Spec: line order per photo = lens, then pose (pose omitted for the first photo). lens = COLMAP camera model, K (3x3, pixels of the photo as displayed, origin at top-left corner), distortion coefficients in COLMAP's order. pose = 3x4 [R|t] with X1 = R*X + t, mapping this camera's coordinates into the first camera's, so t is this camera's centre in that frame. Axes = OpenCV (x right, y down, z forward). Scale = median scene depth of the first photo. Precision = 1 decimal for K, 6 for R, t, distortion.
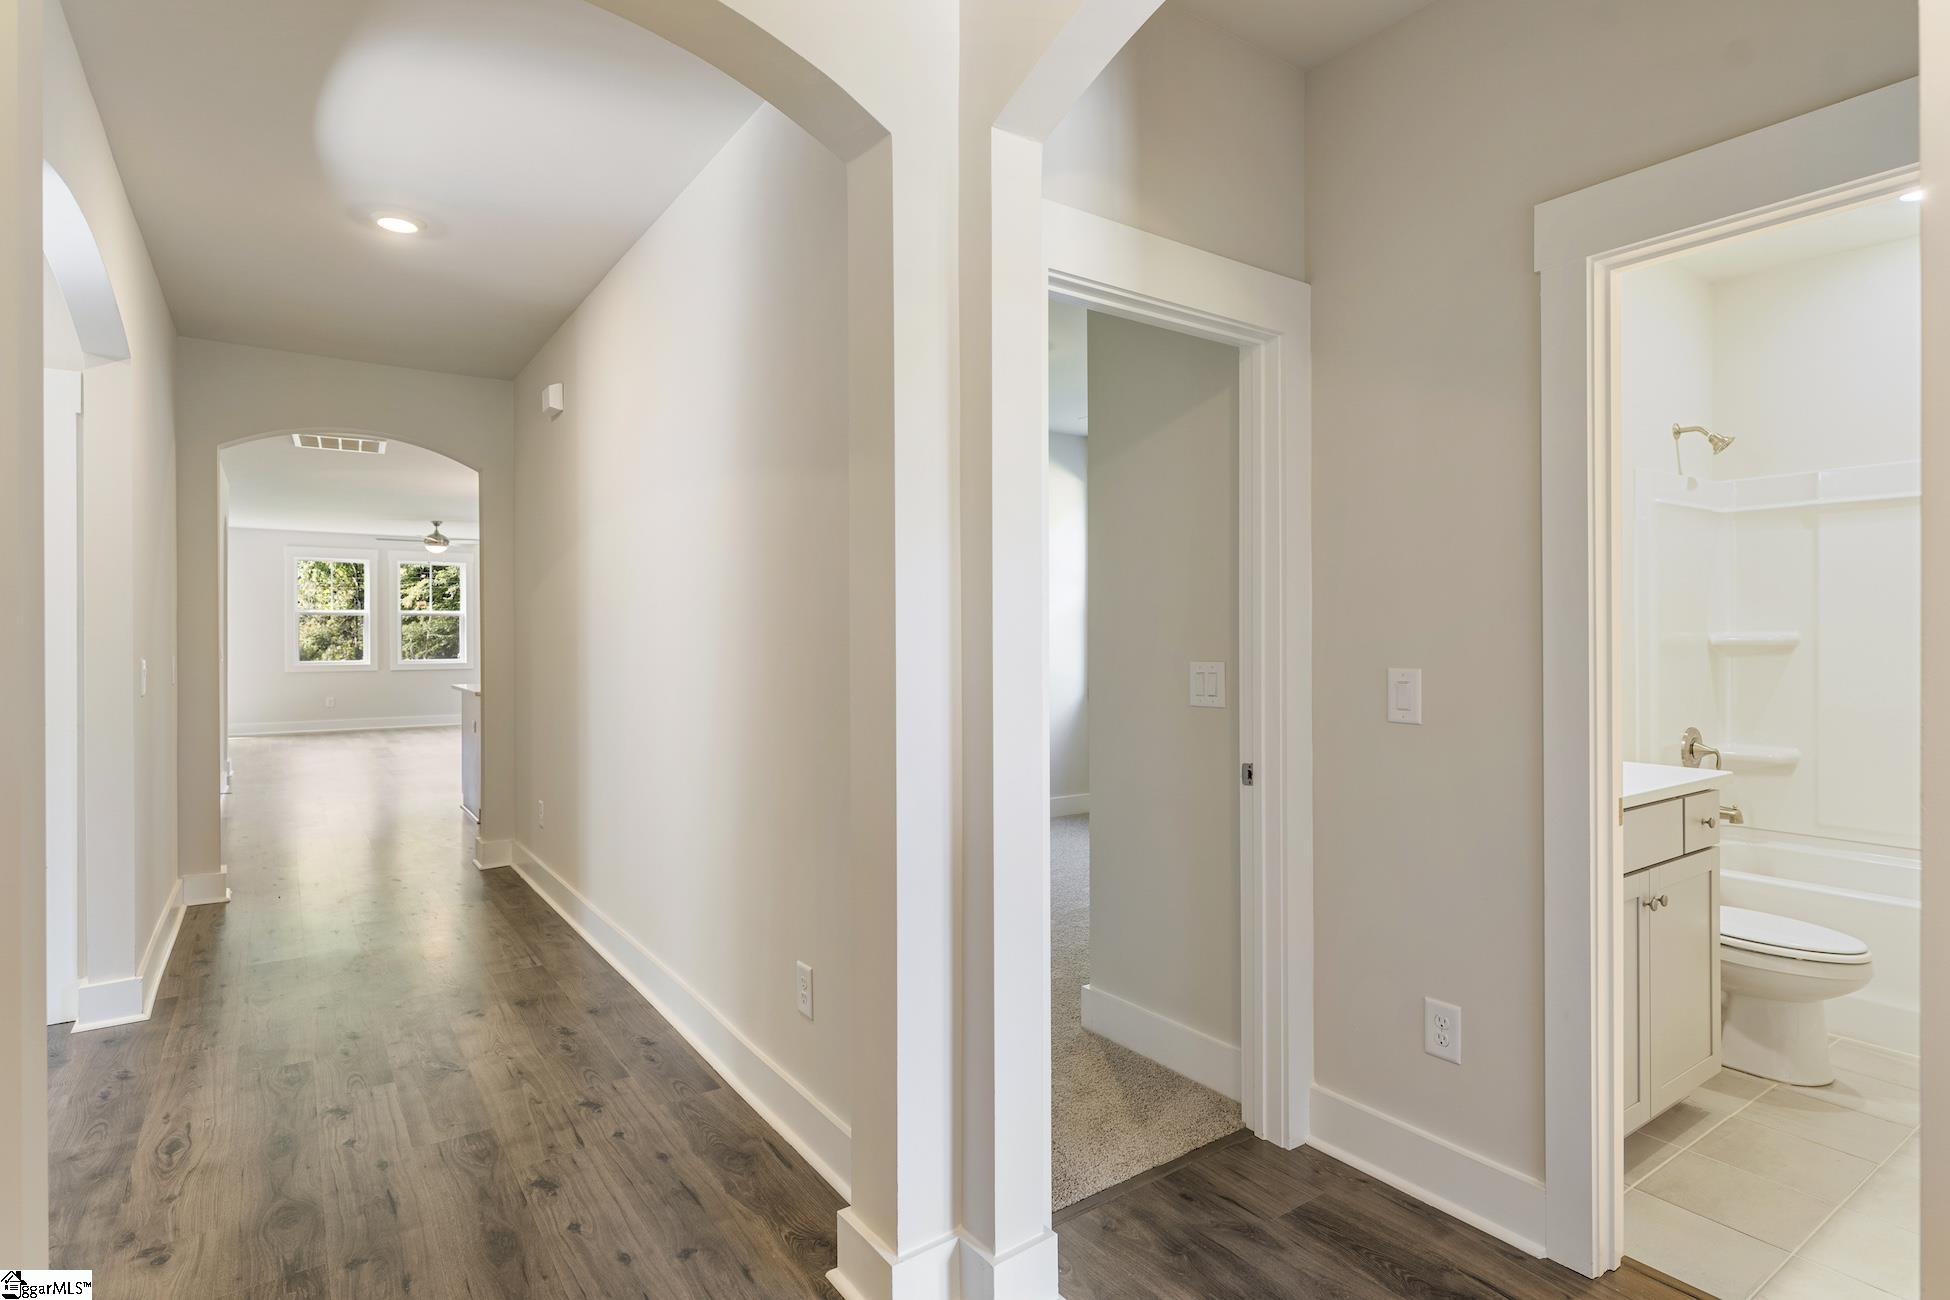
lens RADIAL K [[989.4, 0, 967.7], [0, 989.4, 636.2], [0, 0, 1]] dist [-0.003397, -0.000654]
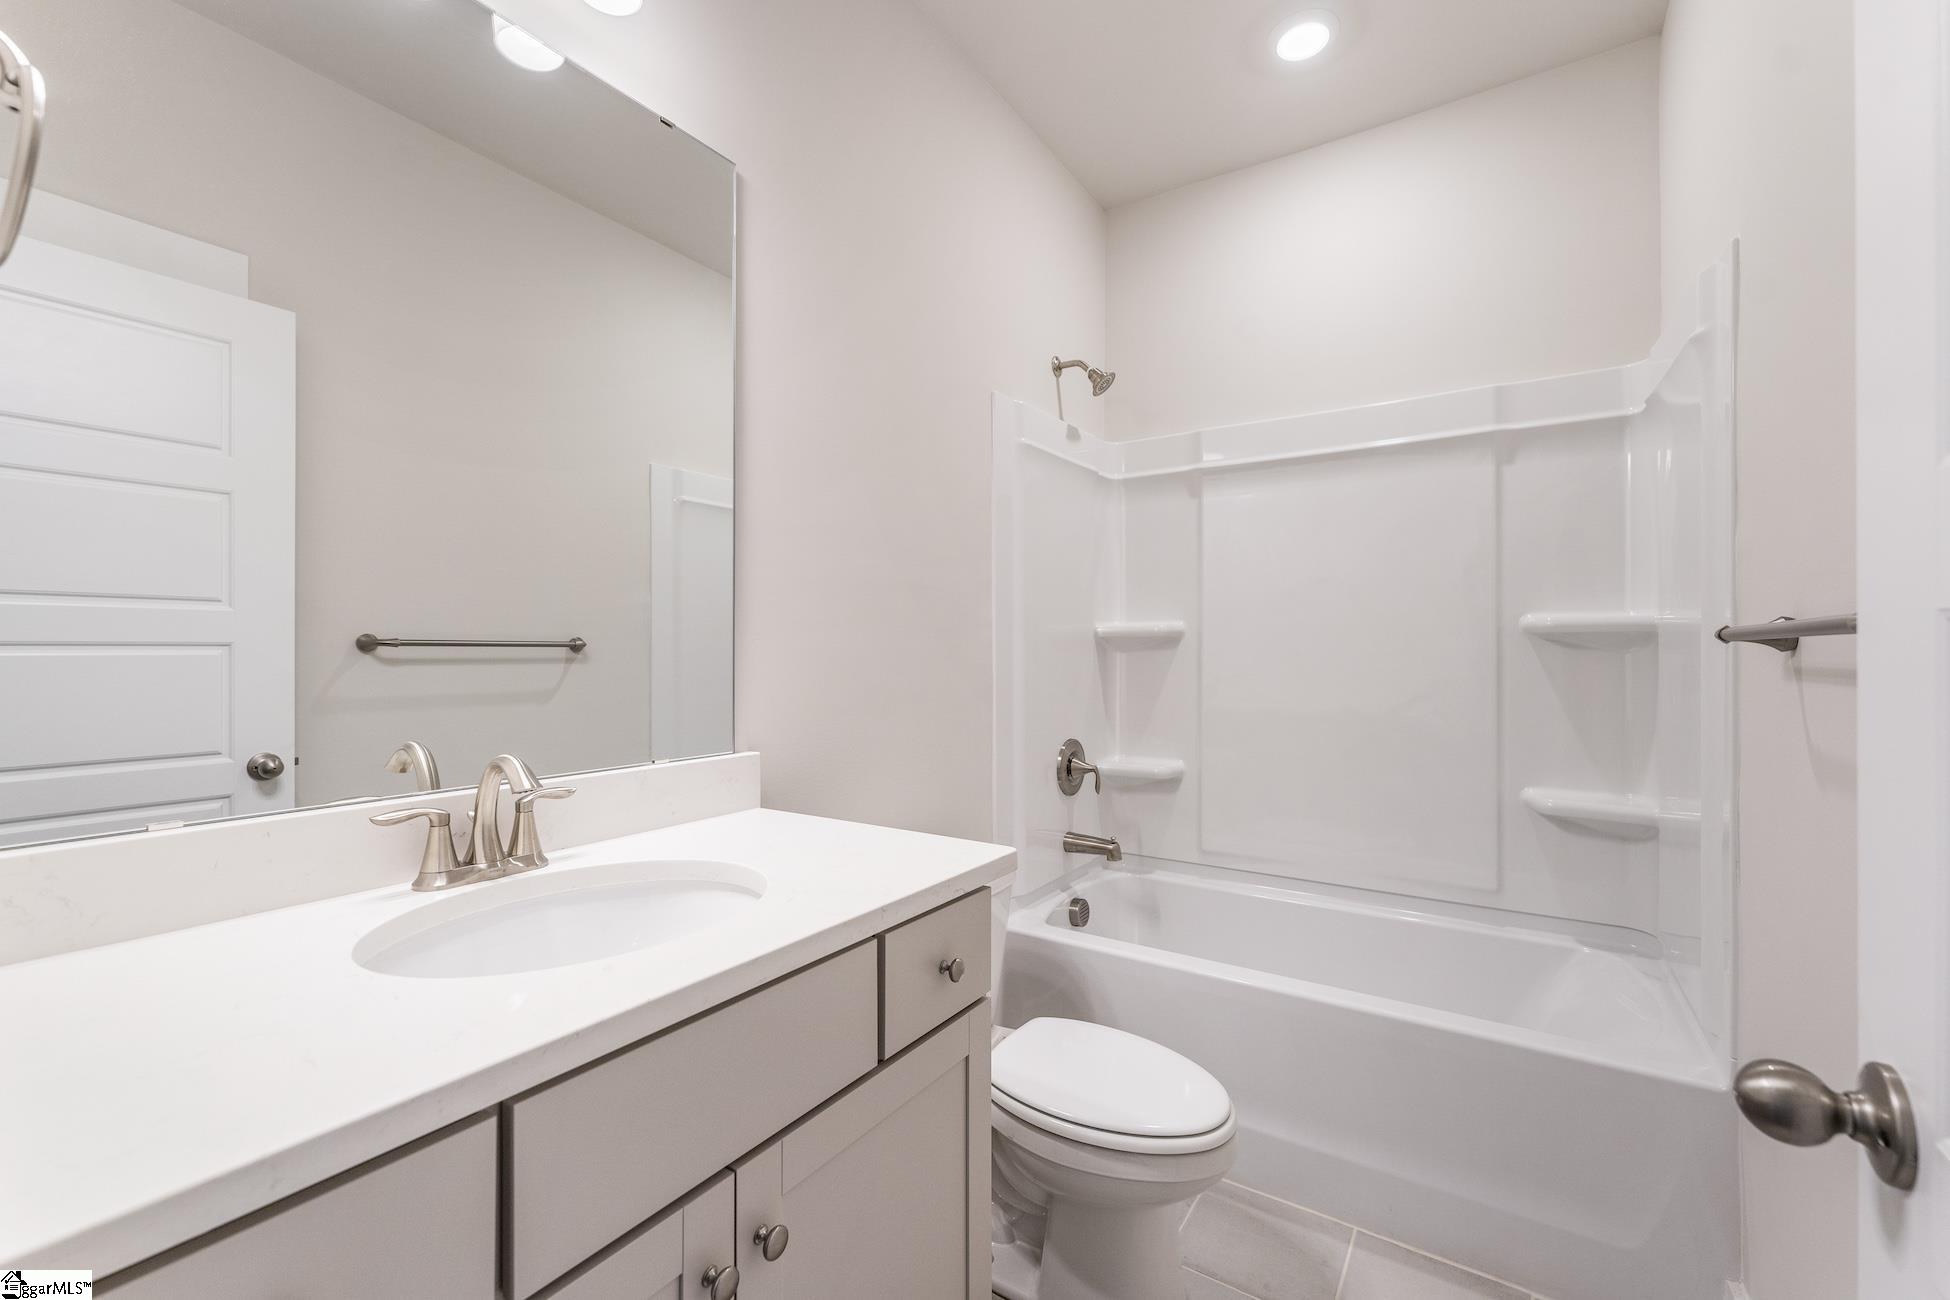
lens RADIAL K [[806.1, 0, 974.1], [0, 806.1, 651.5], [0, 0, 1]] dist [0.001217, -0.000098]
pose [[0.925471, 0.003249, 0.378804, 0.416363], [-0.001436, 0.999986, -0.005068, 0.025298], [-0.378816, 0.004146, 0.925463, 0.431137]]
